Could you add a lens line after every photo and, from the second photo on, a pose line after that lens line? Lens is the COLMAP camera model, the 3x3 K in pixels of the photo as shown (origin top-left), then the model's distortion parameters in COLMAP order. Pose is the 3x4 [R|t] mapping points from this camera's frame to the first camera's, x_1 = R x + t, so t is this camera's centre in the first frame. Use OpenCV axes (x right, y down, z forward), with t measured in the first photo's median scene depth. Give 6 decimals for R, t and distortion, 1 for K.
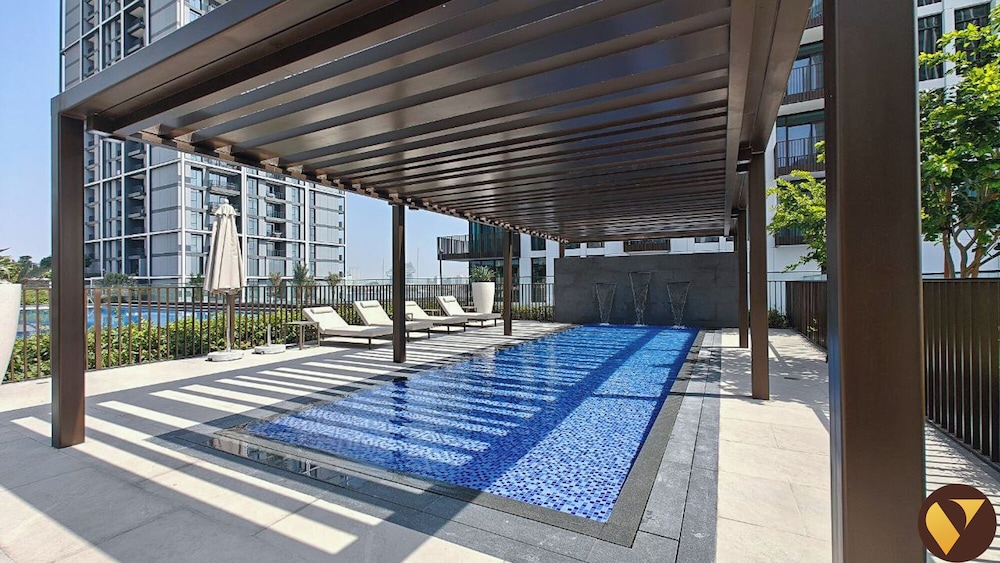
lens RADIAL K [[426.0, 0, 506.6], [0, 426.0, 282.7], [0, 0, 1]] dist [0.011793, -0.004401]
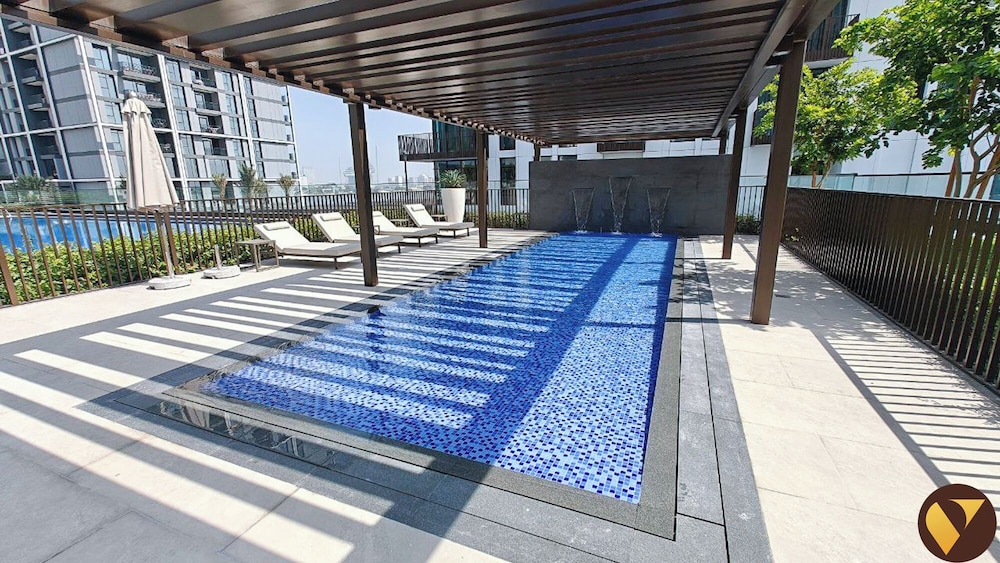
lens RADIAL K [[426.0, 0, 507.5], [0, 426.0, 284.3], [0, 0, 1]] dist [0.011793, -0.004401]
pose [[0.996635, -0.026158, 0.077687, -0.017348], [0.007393, 0.972541, 0.232615, -0.016280], [-0.081639, -0.231258, 0.969461, 0.049210]]
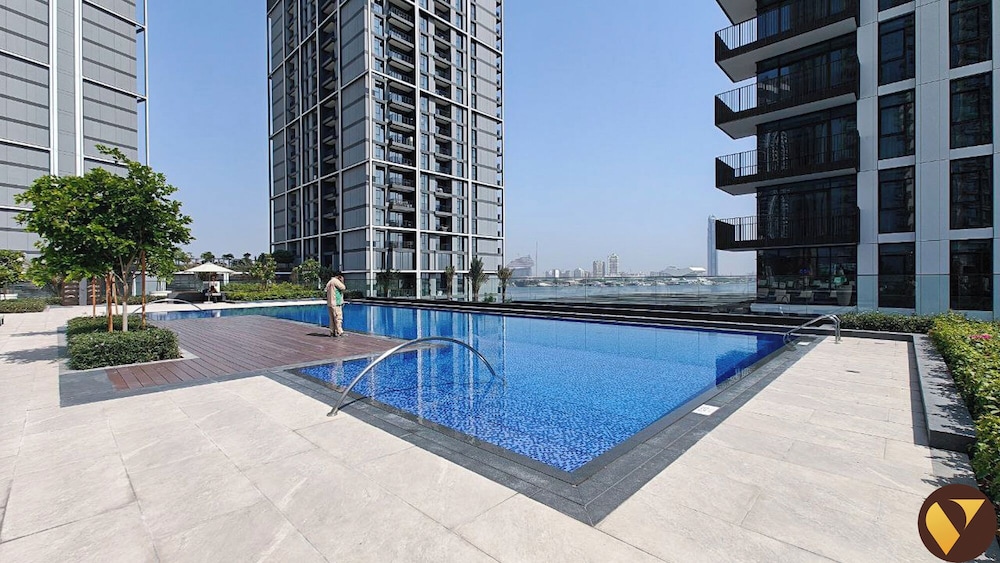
lens RADIAL K [[426.0, 0, 478.1], [0, 426.0, 283.0], [0, 0, 1]] dist [0.011793, -0.004401]
pose [[0.954119, 0.005825, -0.299371, -0.953894], [-0.000726, 0.999853, 0.017139, -0.013492], [0.299426, -0.016135, 0.953983, 0.377203]]
